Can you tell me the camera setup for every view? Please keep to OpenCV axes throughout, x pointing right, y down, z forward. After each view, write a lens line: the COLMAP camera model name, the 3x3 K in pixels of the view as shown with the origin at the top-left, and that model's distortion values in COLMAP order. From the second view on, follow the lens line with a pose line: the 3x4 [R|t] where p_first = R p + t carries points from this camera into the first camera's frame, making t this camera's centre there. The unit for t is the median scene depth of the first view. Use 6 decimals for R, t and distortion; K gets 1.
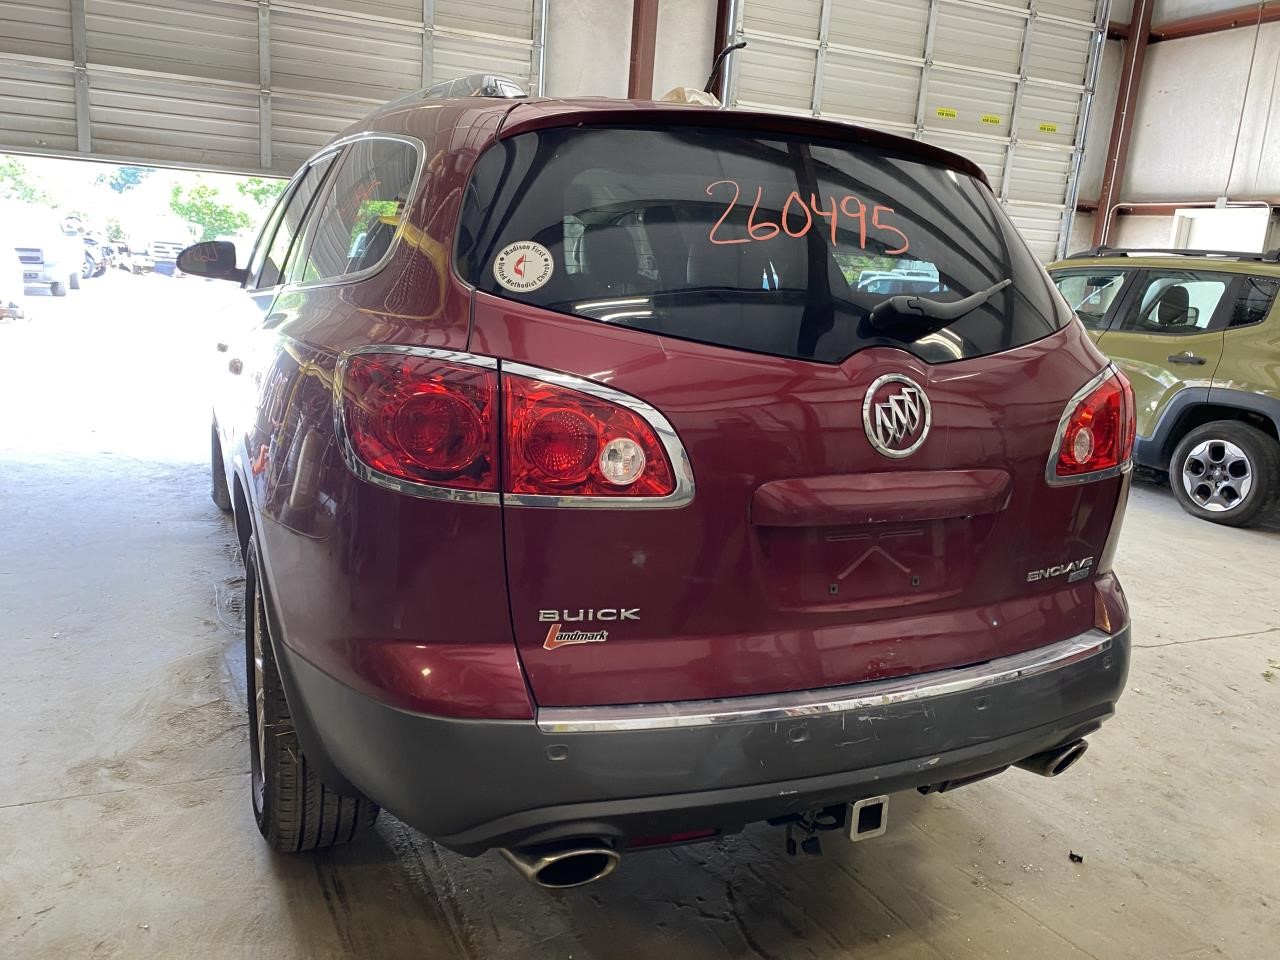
lens RADIAL K [[974.8, 0, 639.7], [0, 974.8, 460.8], [0, 0, 1]] dist [-0.000528, -0.001882]
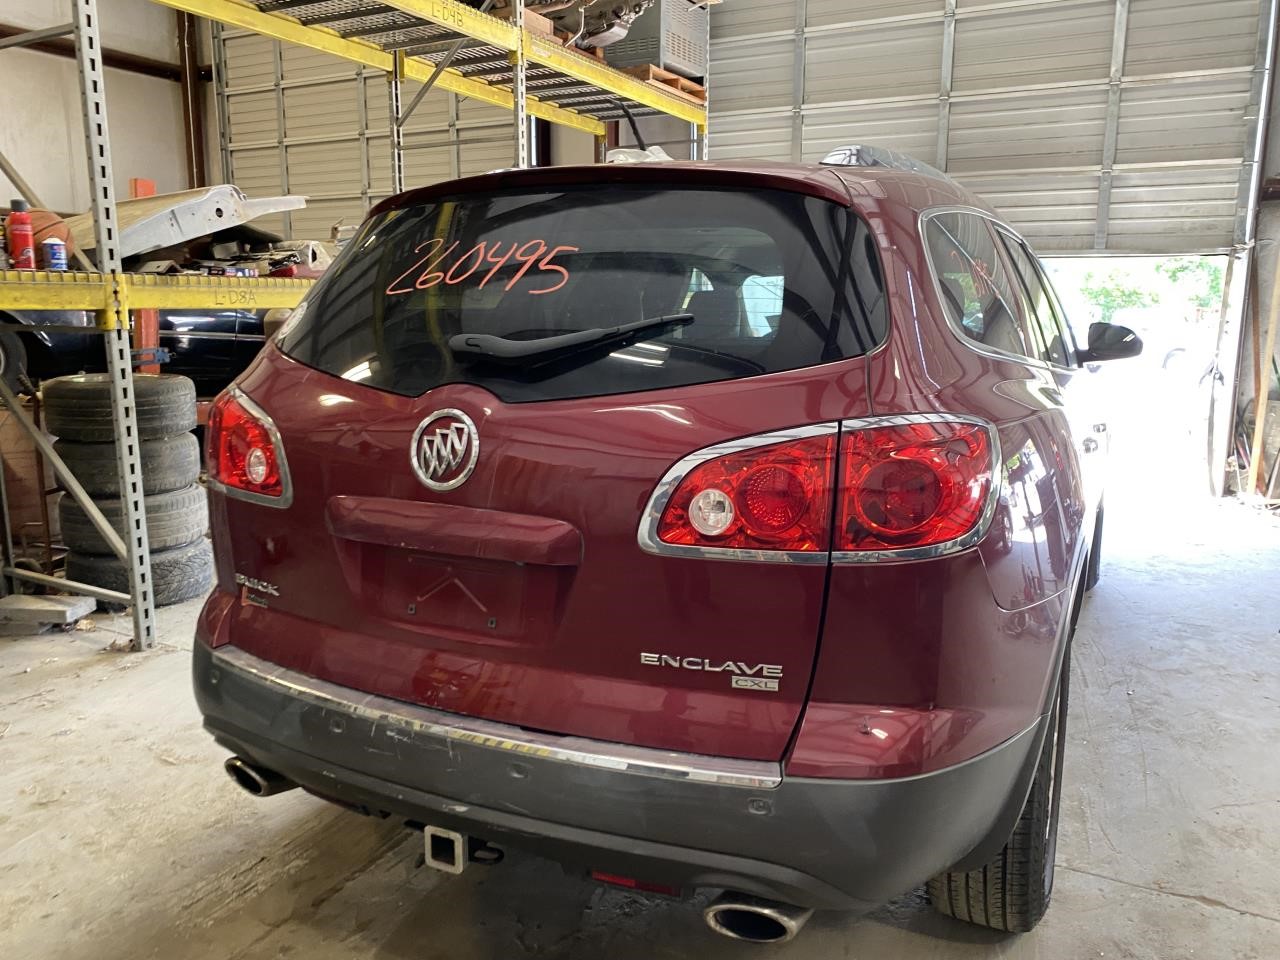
lens RADIAL K [[972.5, 0, 640.0], [0, 972.5, 480.0], [0, 0, 1]] dist [0.010706, -0.002497]
pose [[0.644562, 0.077440, -0.760620, 1.153470], [-0.126056, 0.992006, -0.005824, -0.033310], [0.754088, 0.099635, 0.649171, 0.484415]]
